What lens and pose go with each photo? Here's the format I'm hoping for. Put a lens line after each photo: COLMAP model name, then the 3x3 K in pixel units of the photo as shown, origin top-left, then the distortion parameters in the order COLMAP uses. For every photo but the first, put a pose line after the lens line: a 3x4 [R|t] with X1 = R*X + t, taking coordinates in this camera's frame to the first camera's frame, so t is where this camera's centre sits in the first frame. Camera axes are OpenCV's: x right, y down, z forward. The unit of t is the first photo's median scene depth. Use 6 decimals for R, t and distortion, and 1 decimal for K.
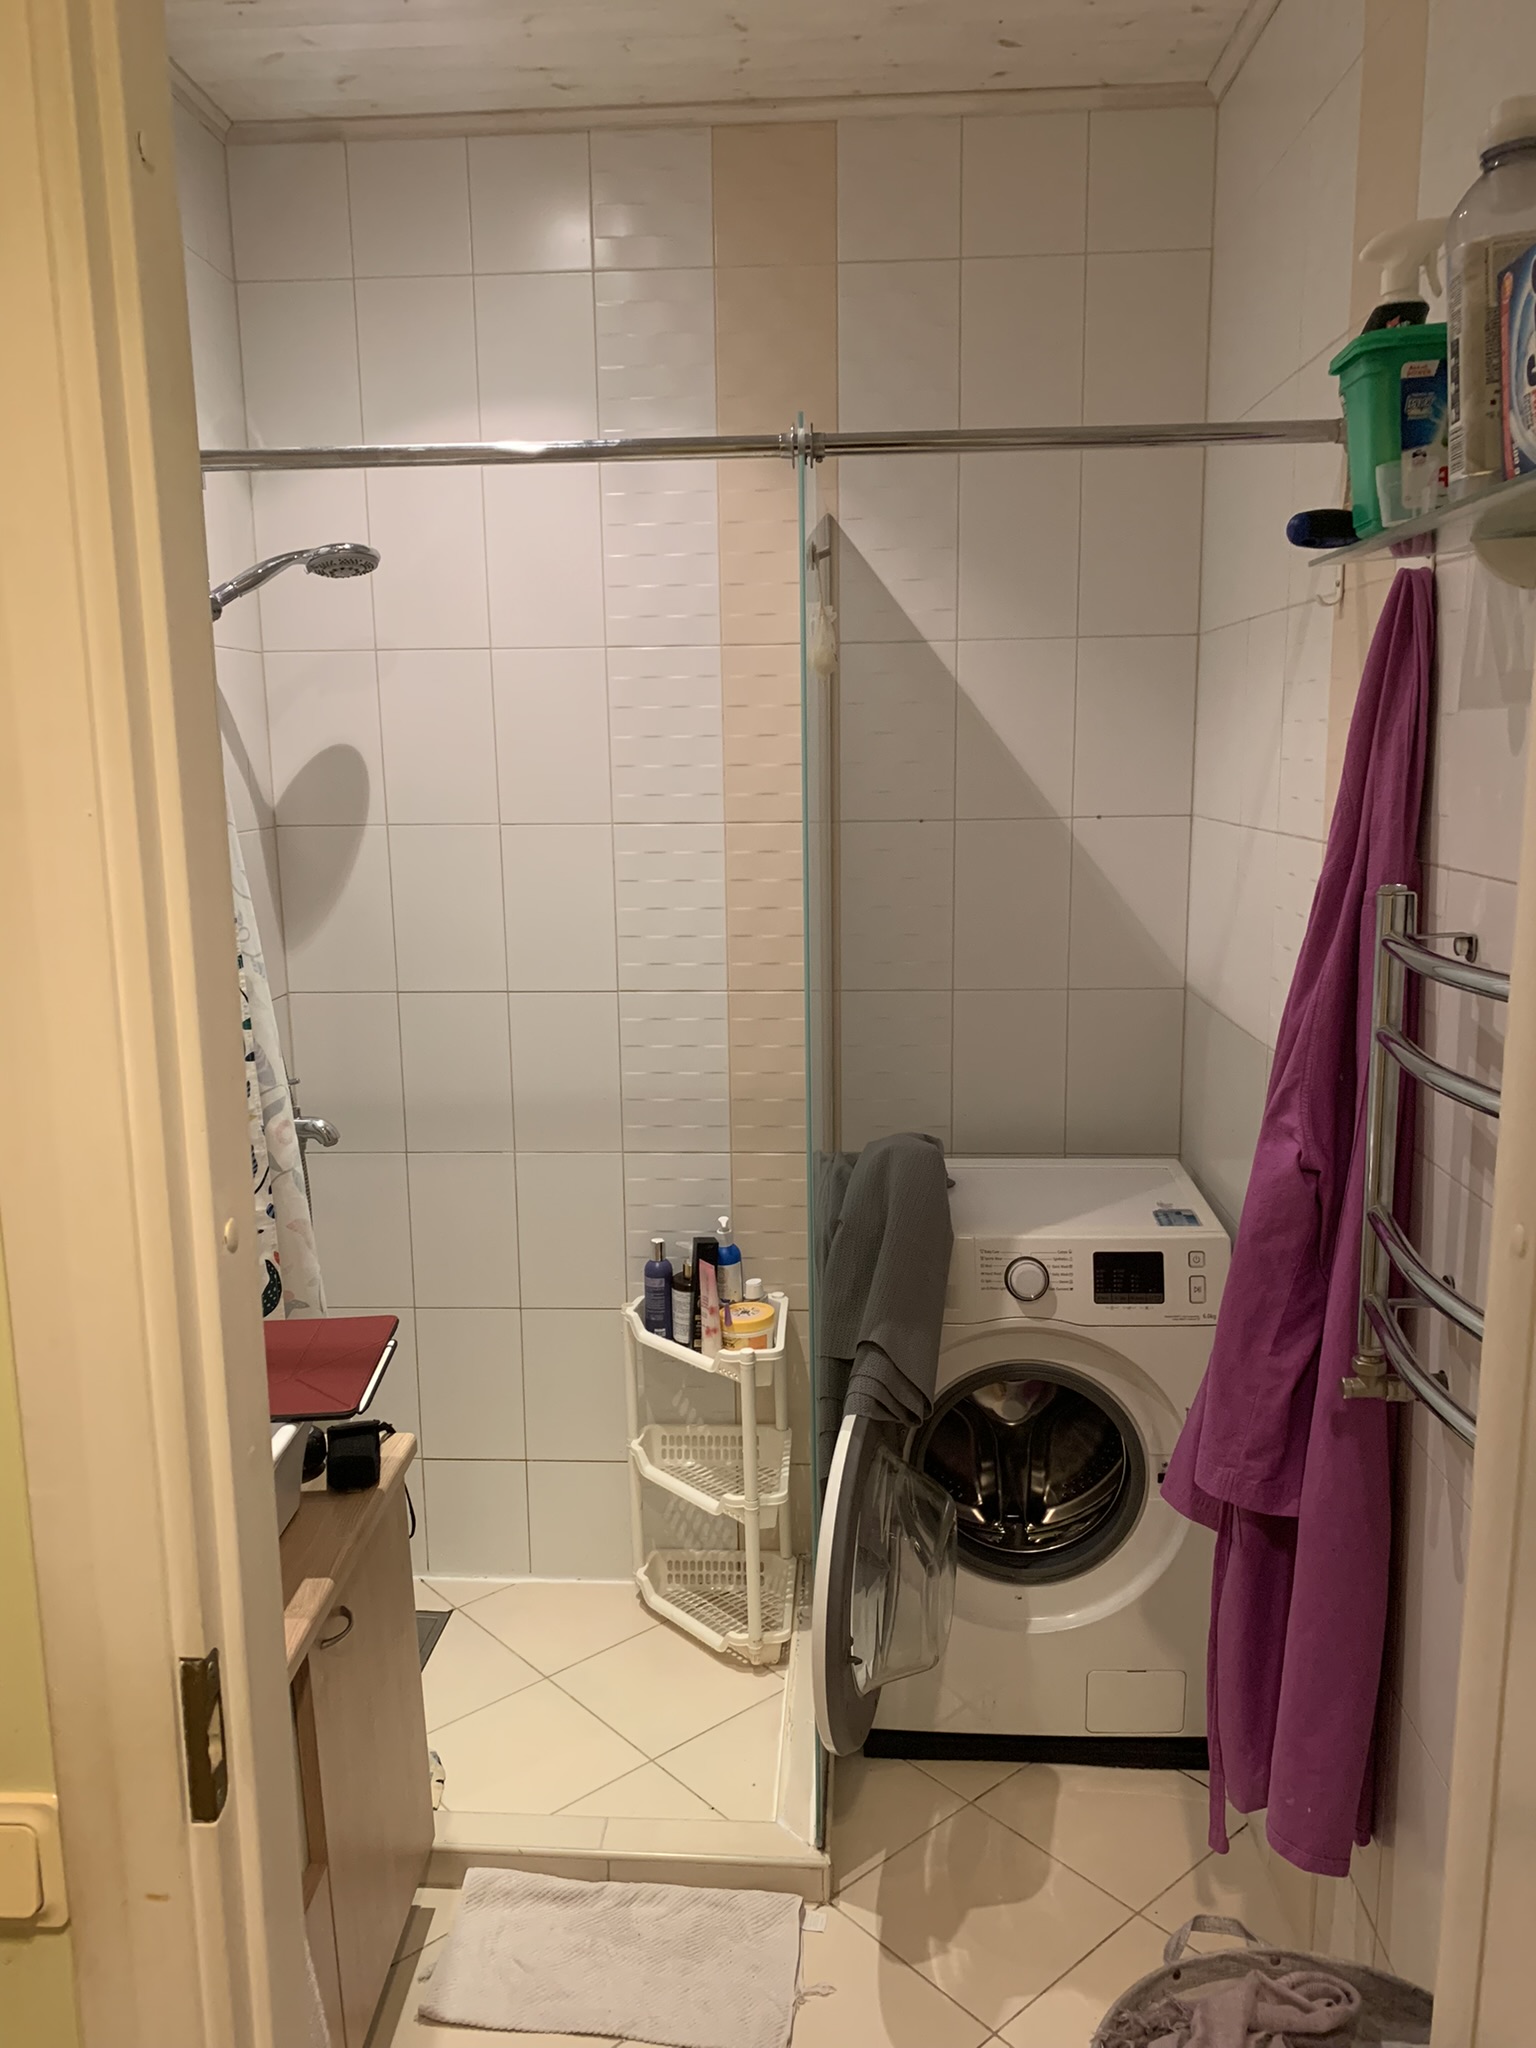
lens RADIAL K [[1525.2, 0, 768.0], [0, 1525.2, 1024.0], [0, 0, 1]] dist [0.003001, -0.038541]
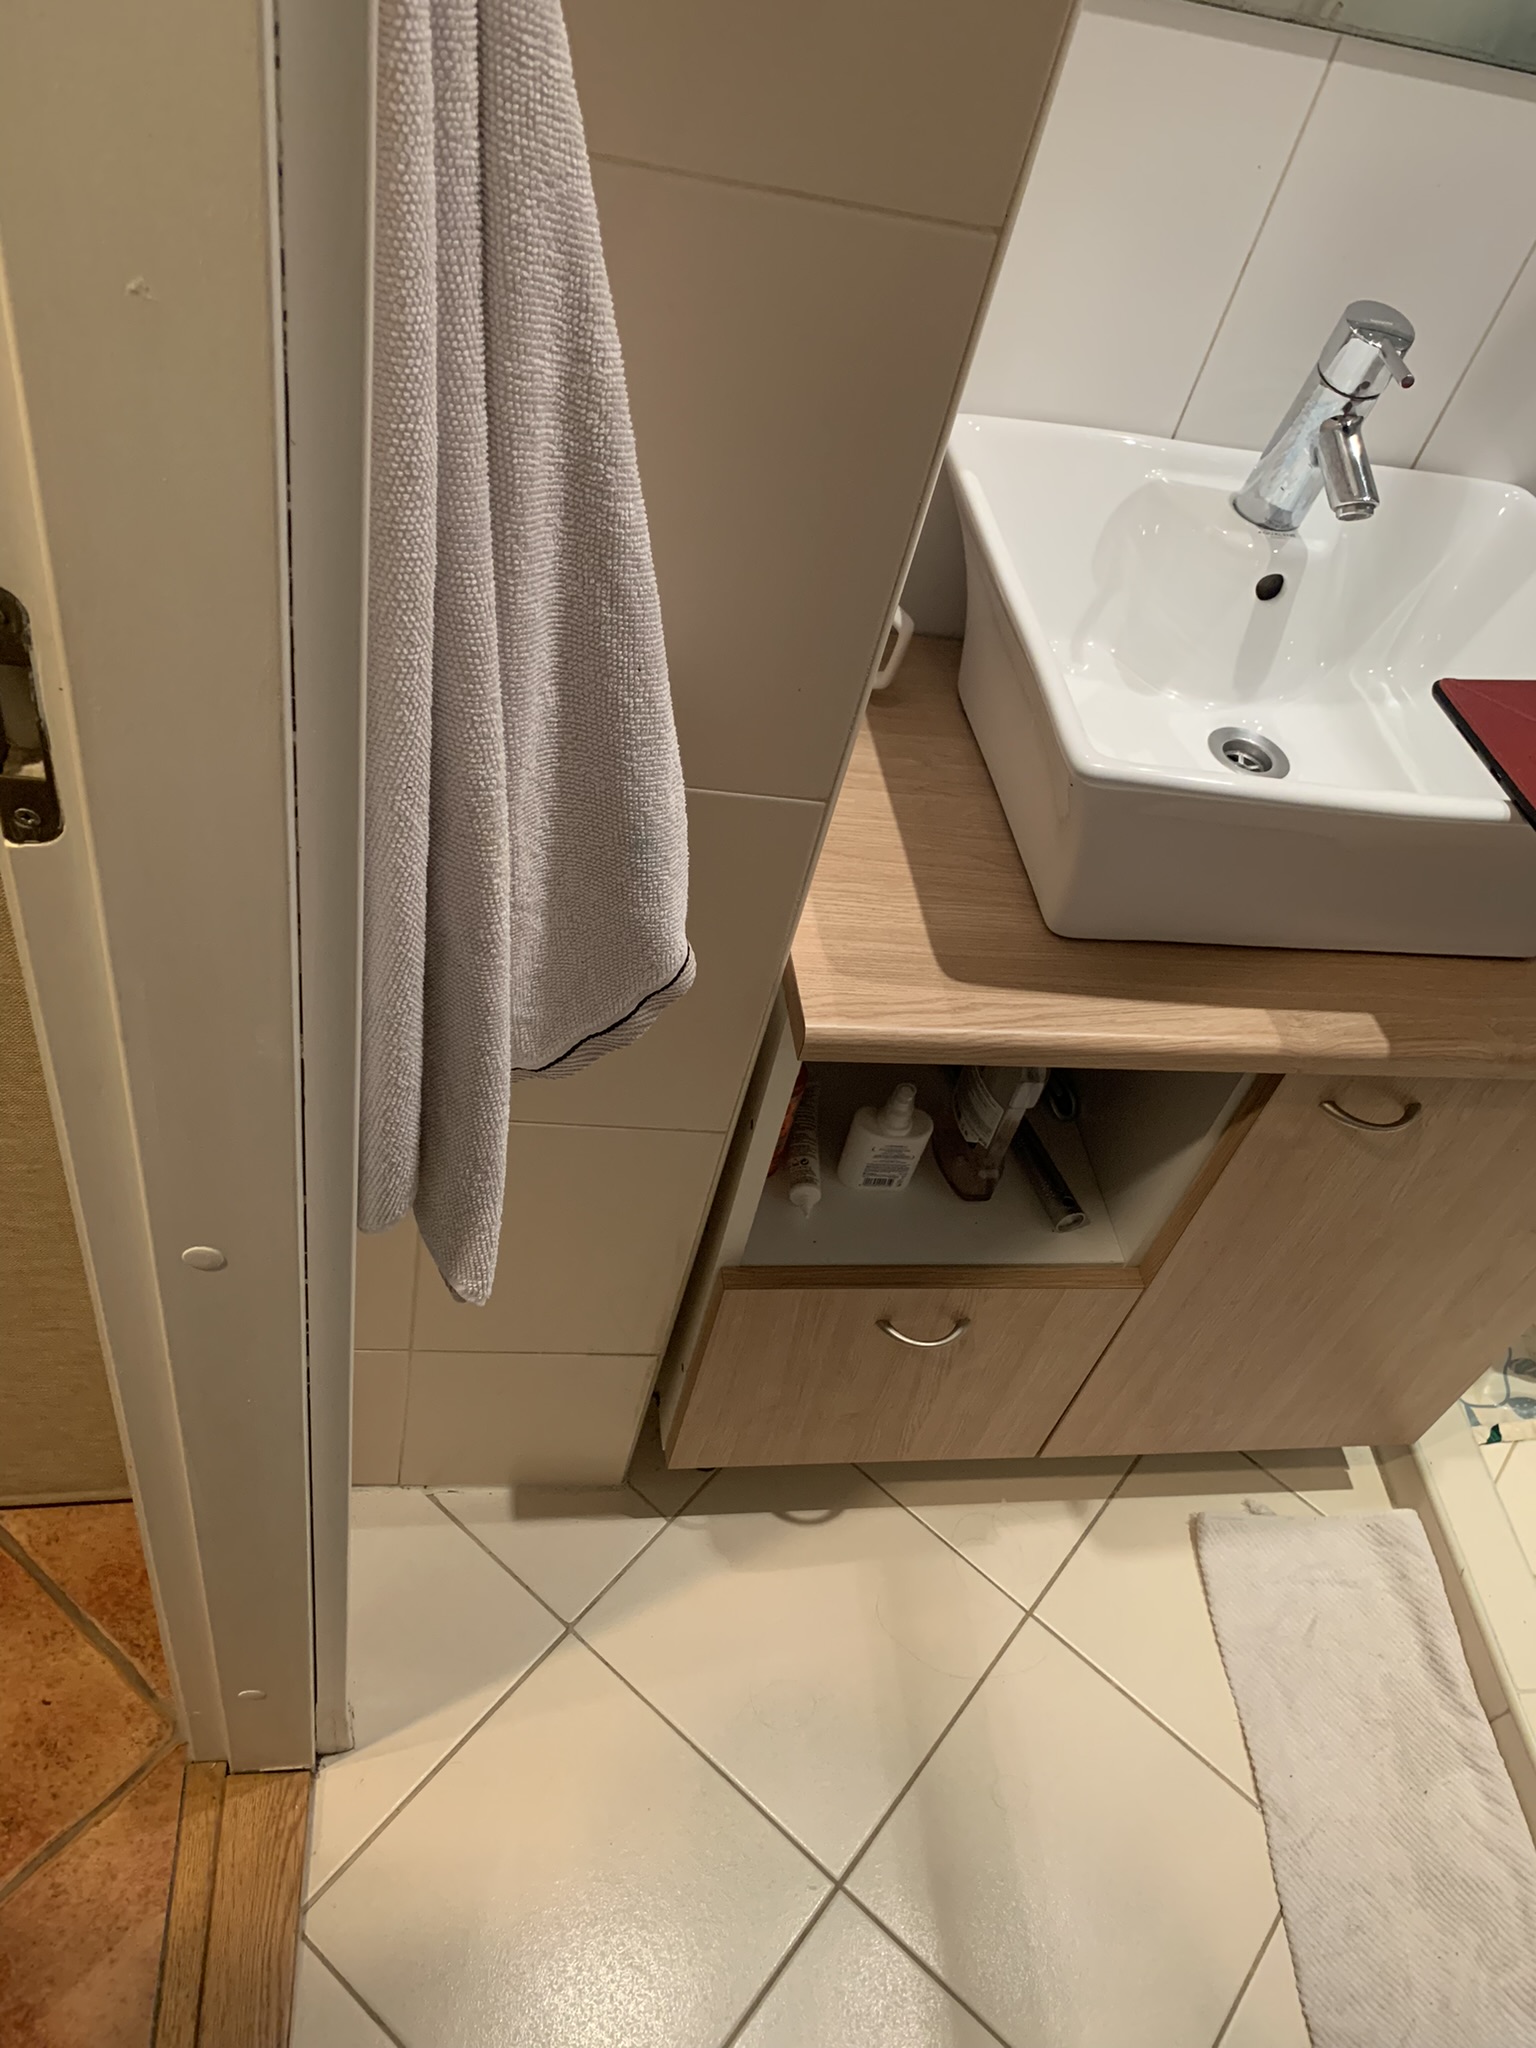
lens RADIAL K [[1604.5, 0, 768.0], [0, 1604.5, 1024.0], [0, 0, 1]] dist [0.002035, 0.001192]
pose [[0.160937, 0.773930, -0.612480, 0.034257], [-0.374310, 0.622070, 0.687692, 0.010900], [0.913231, 0.118583, 0.389804, 0.366250]]
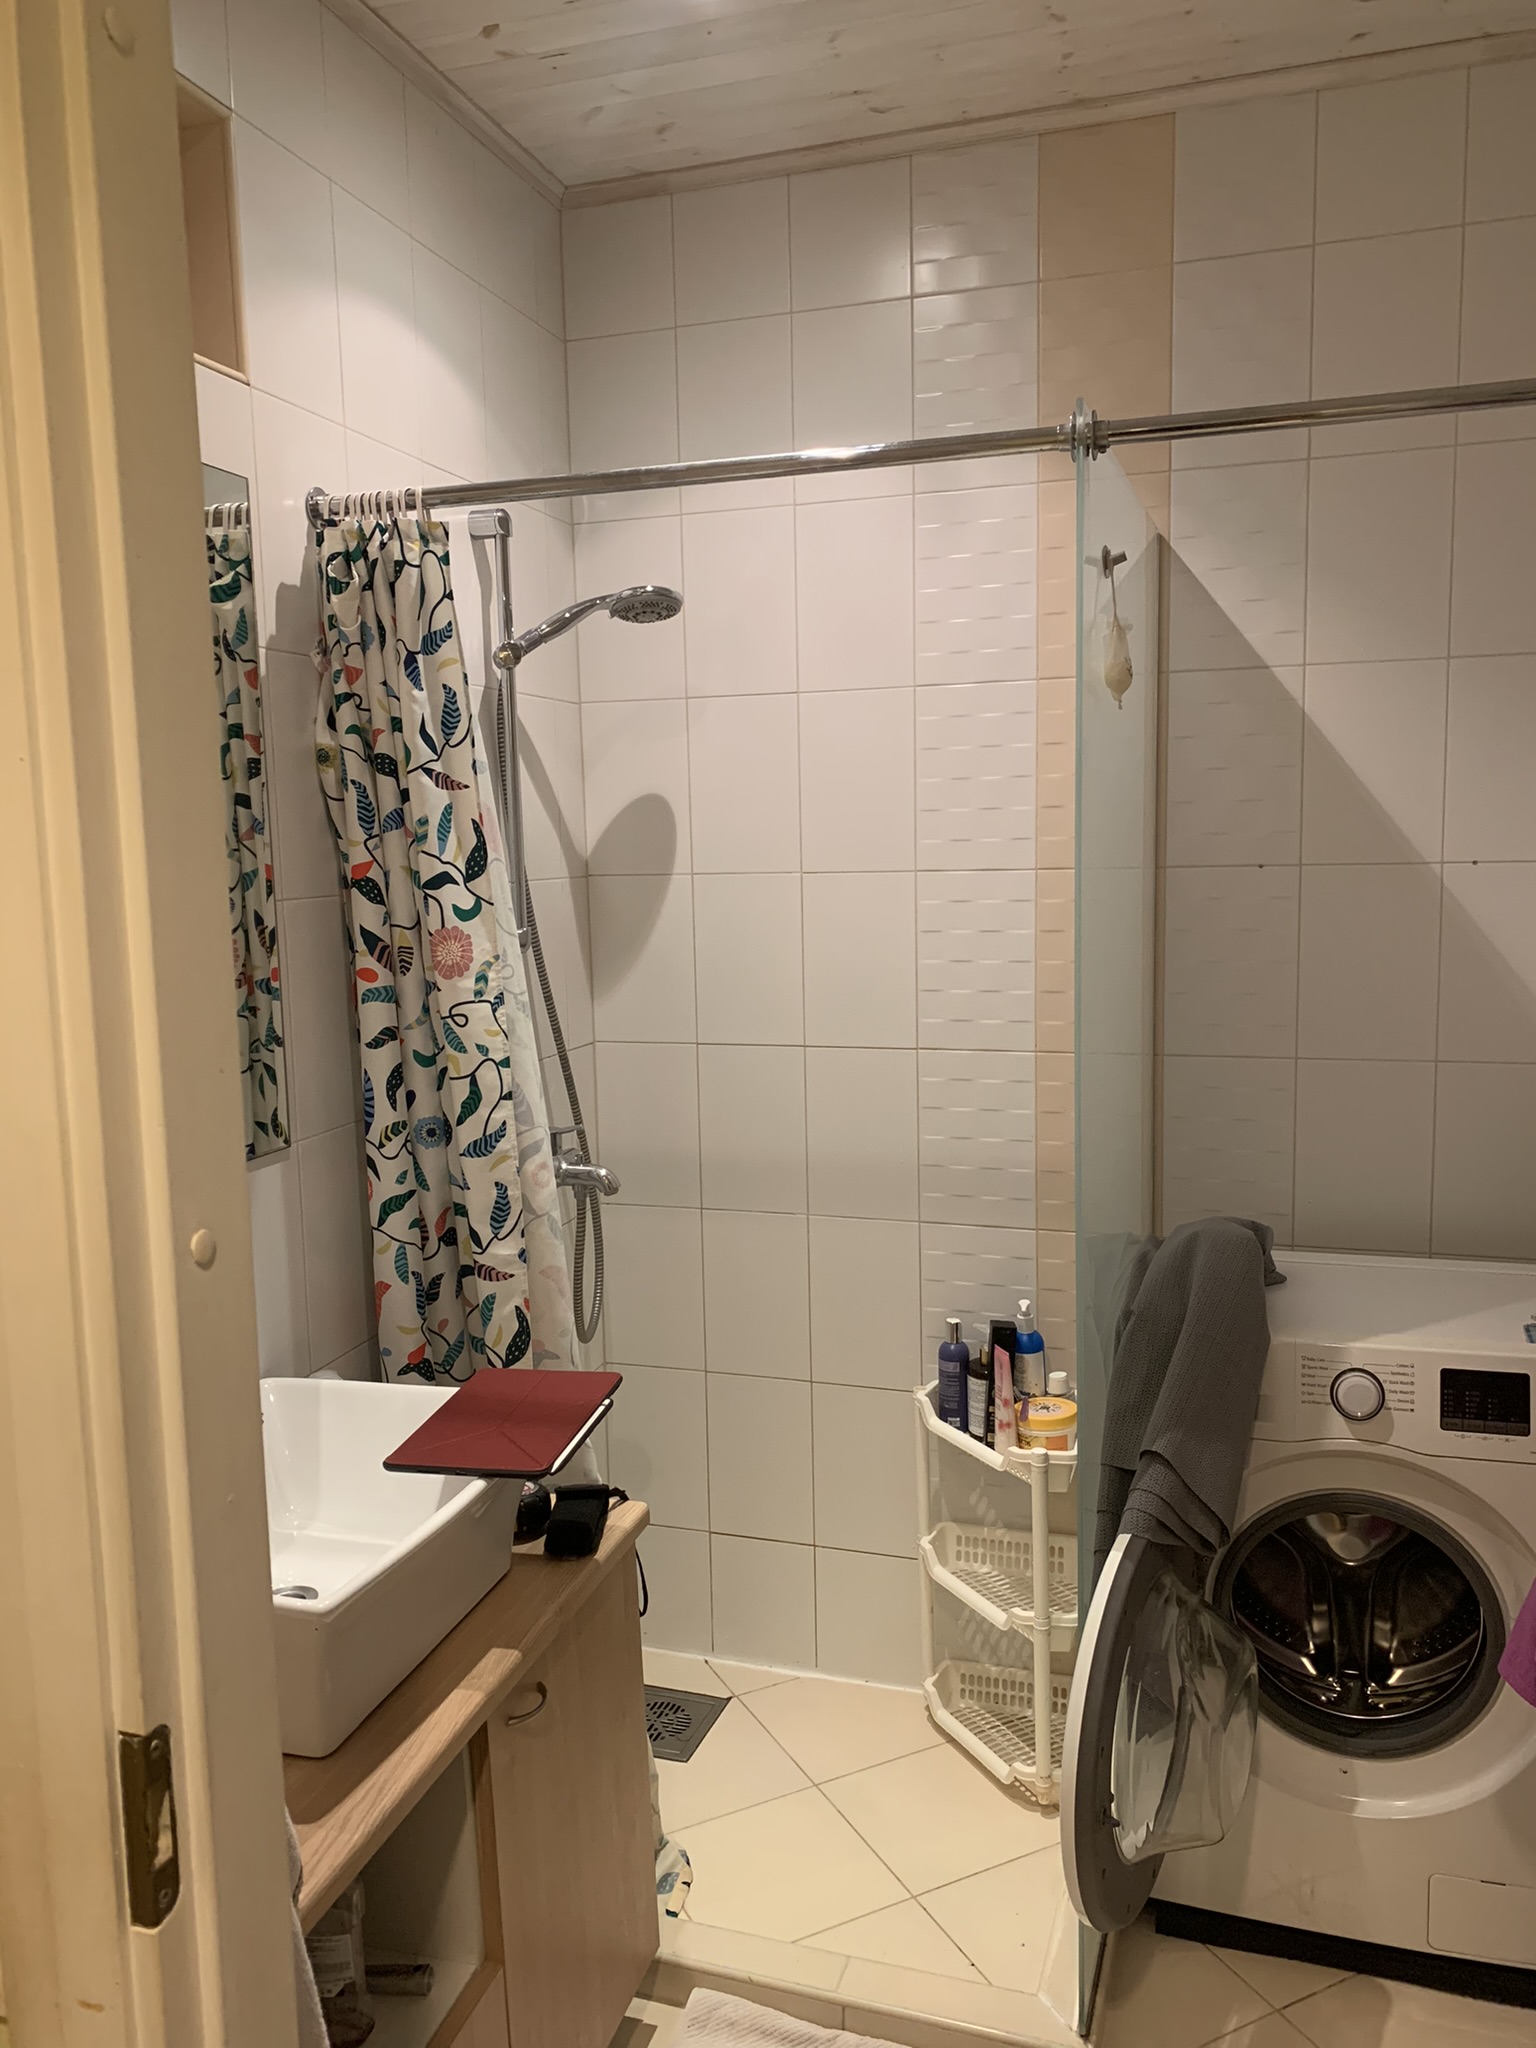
lens RADIAL K [[1548.9, 0, 768.0], [0, 1548.9, 1024.0], [0, 0, 1]] dist [-0.022293, 0.012486]
pose [[0.967502, 0.024765, -0.251646, 0.059853], [-0.037573, 0.998224, -0.046222, 0.012175], [0.250055, 0.054175, 0.966715, 0.069204]]
